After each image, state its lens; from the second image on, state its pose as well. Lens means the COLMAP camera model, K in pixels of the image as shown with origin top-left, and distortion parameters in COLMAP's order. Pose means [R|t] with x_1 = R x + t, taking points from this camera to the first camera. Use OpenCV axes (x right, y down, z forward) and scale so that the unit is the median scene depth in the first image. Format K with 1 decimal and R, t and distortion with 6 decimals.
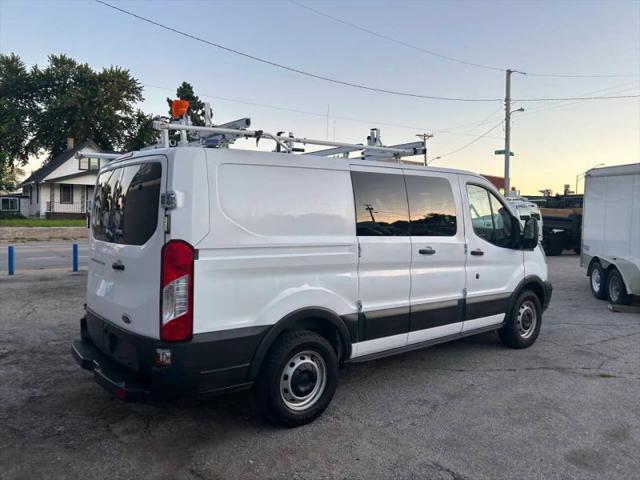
lens RADIAL K [[480.3, 0, 318.0], [0, 480.3, 238.0], [0, 0, 1]] dist [0.048943, -0.051874]
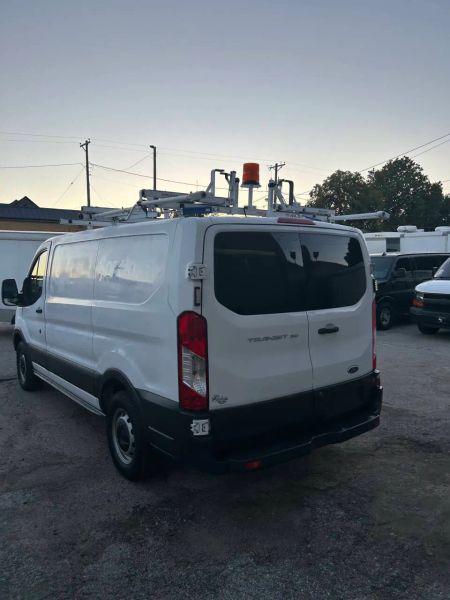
lens RADIAL K [[450.3, 0, 228.4], [0, 450.3, 300.6], [0, 0, 1]] dist [0.048943, -0.051874]
pose [[0.030298, -0.077114, 0.996562, -1.011075], [0.055005, 0.995637, 0.075370, -0.066194], [-0.998026, 0.052532, 0.034407, 0.855642]]
